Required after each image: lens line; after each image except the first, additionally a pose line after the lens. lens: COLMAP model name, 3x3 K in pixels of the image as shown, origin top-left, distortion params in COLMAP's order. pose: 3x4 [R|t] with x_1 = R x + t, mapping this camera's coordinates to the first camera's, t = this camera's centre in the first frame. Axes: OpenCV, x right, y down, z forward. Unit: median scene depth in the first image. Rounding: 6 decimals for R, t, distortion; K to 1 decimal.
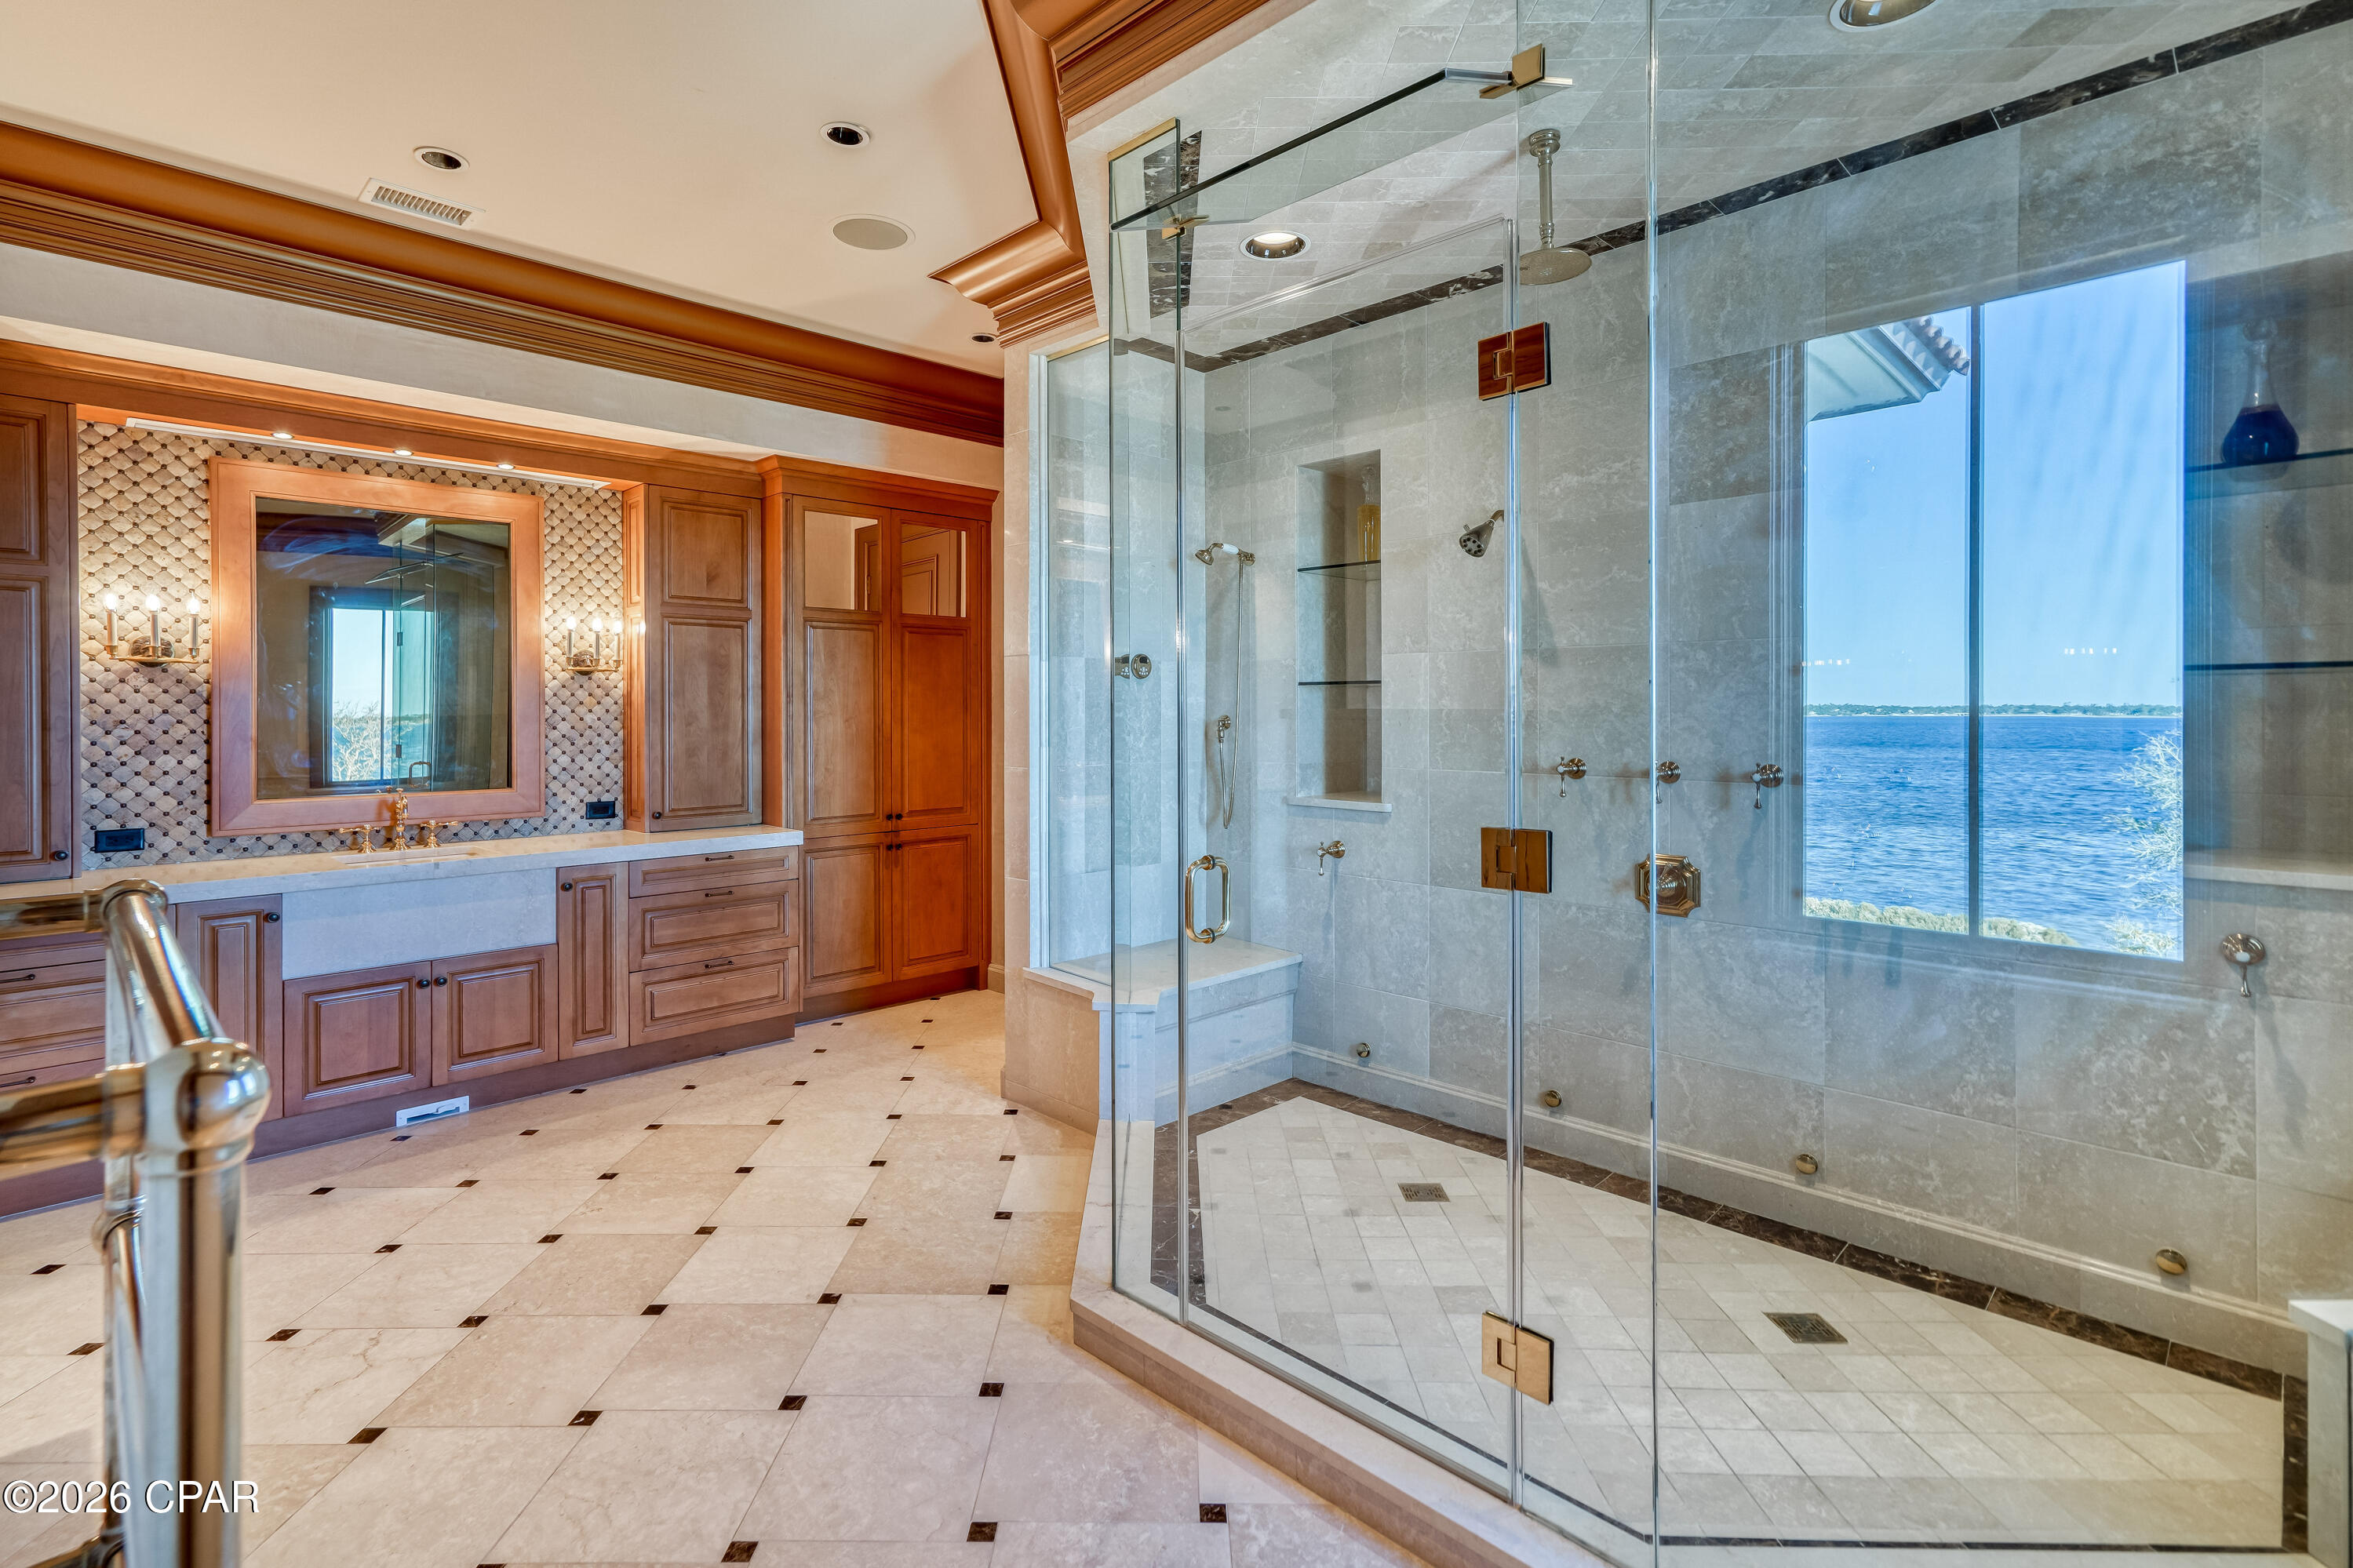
lens RADIAL K [[1106.2, 0, 1103.5], [0, 1106.2, 708.4], [0, 0, 1]] dist [0.017349, 0.002725]
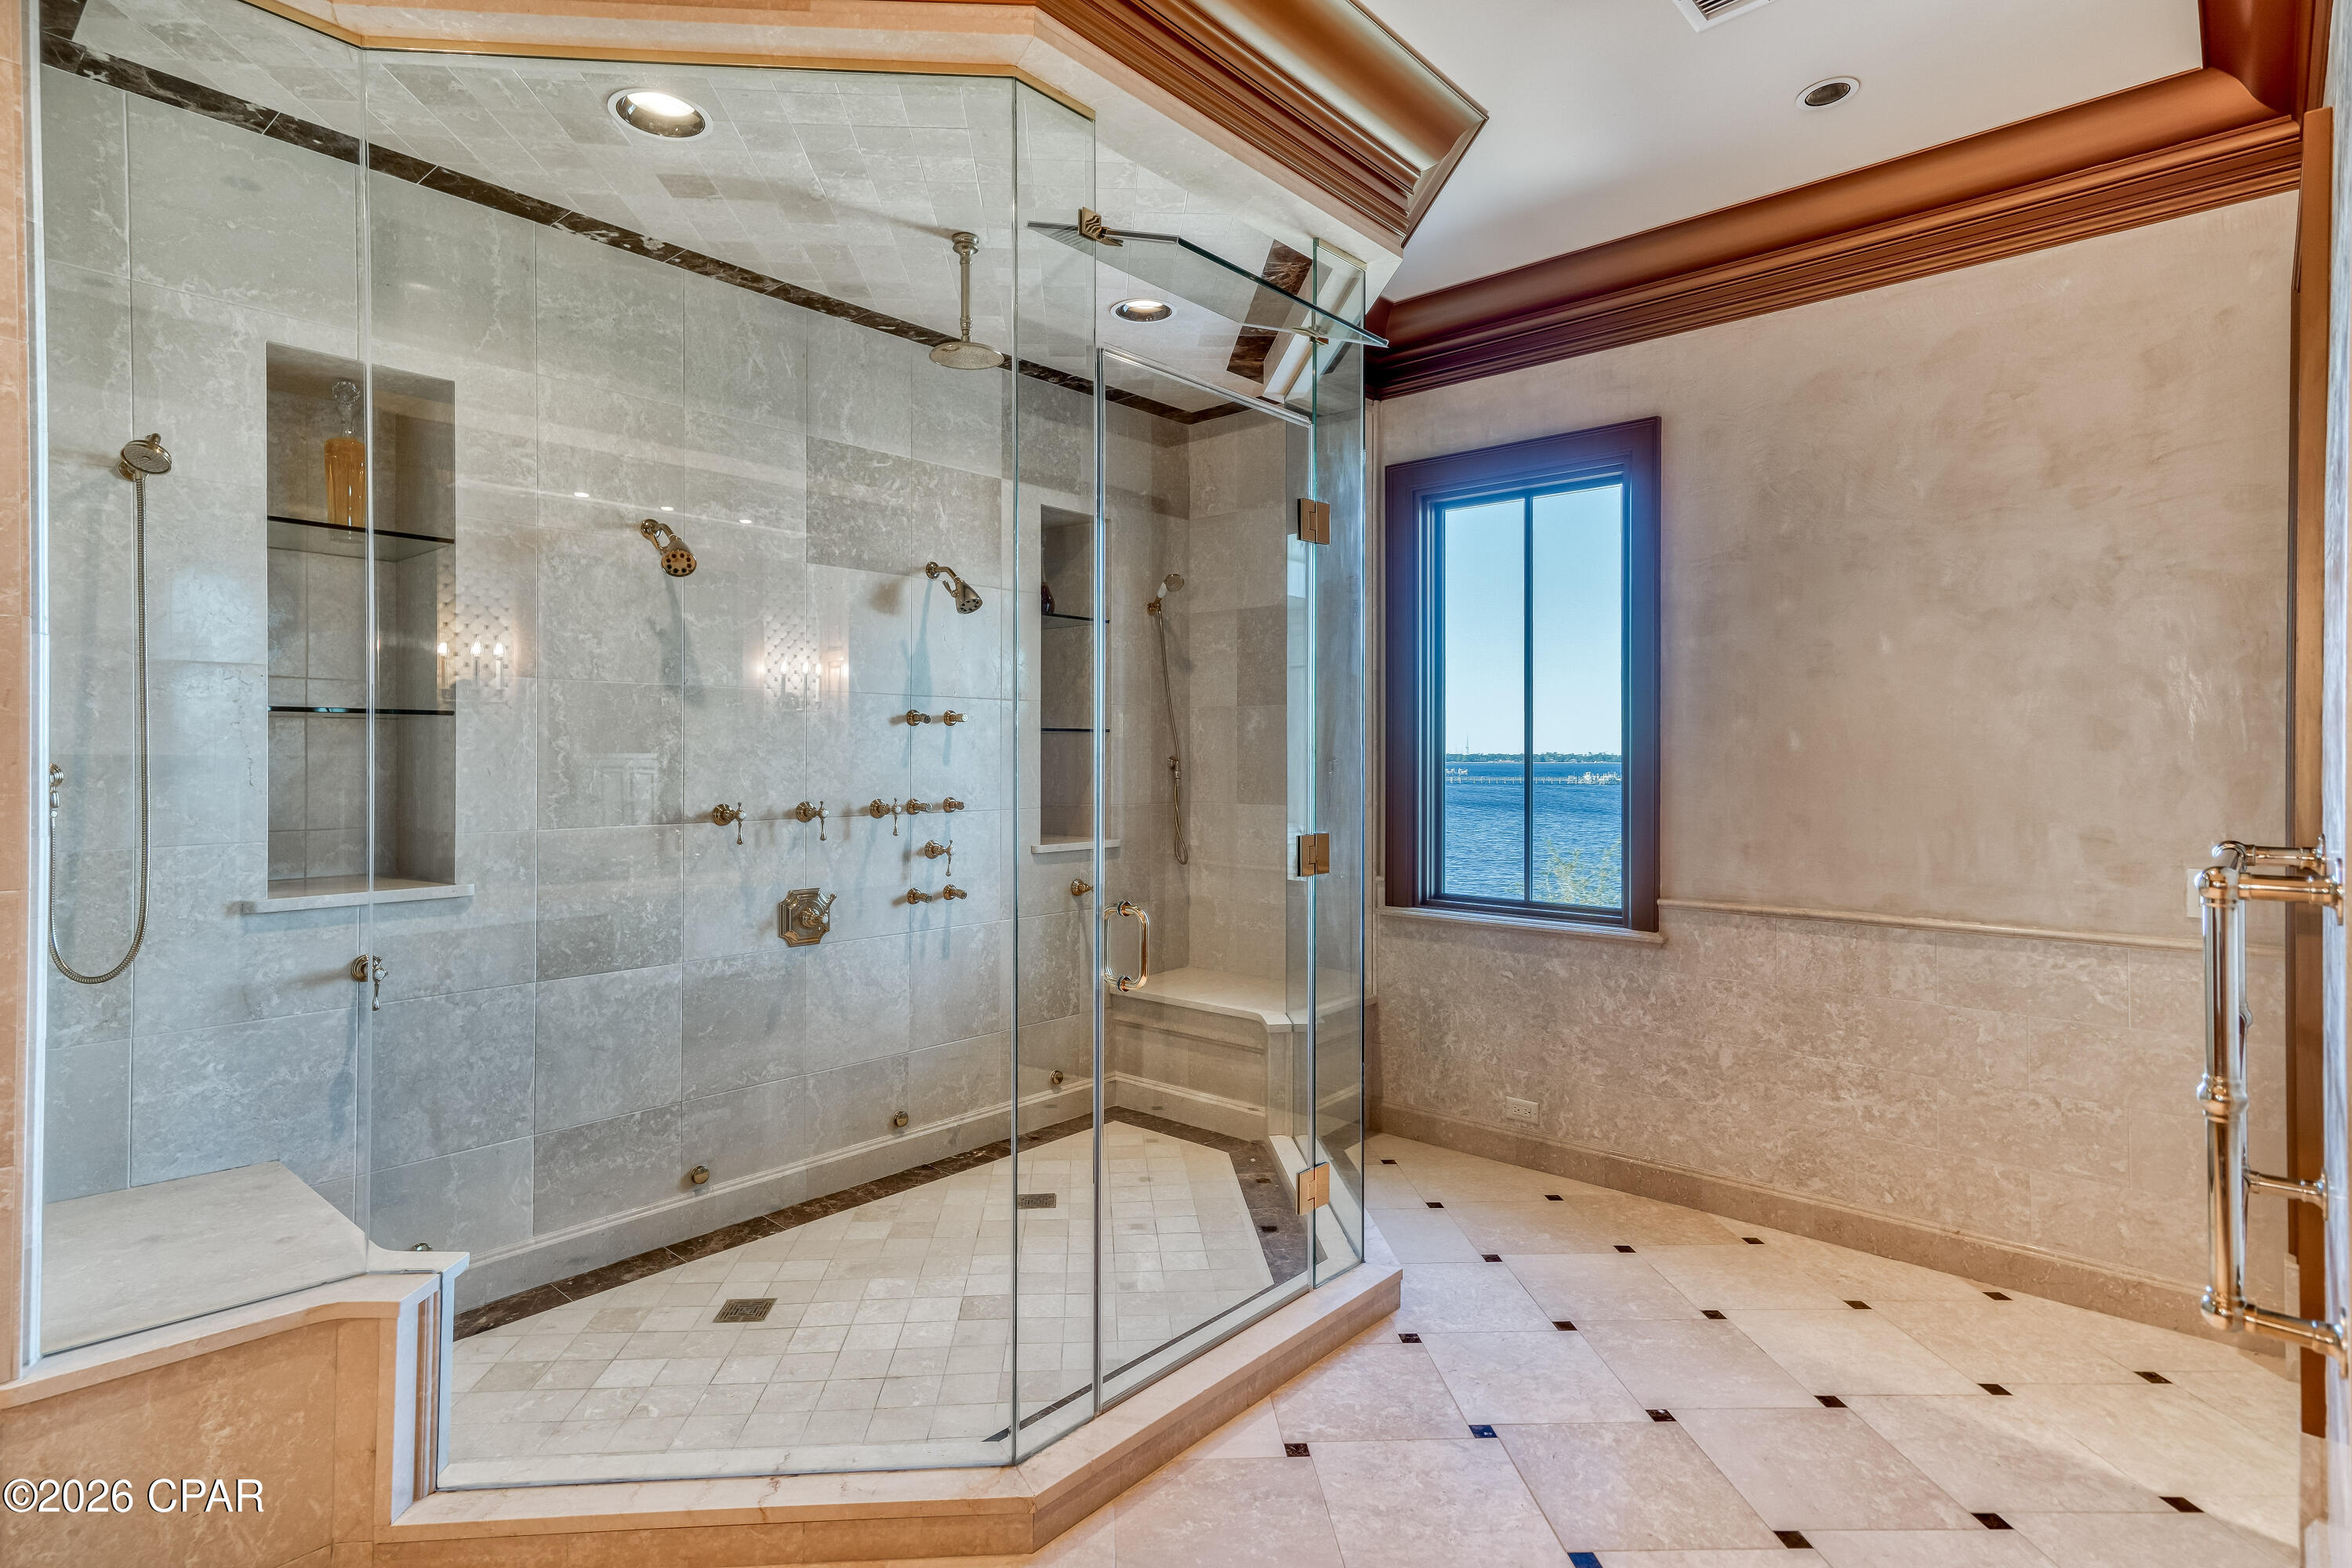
lens RADIAL K [[1203.3, 0, 1209.0], [0, 1203.3, 743.1], [0, 0, 1]] dist [0.027216, 0.000313]
pose [[-0.098404, 0.010572, 0.995090, -0.672088], [-0.003667, 0.999933, -0.010986, 0.002562], [-0.995140, -0.004730, -0.098359, 0.712262]]
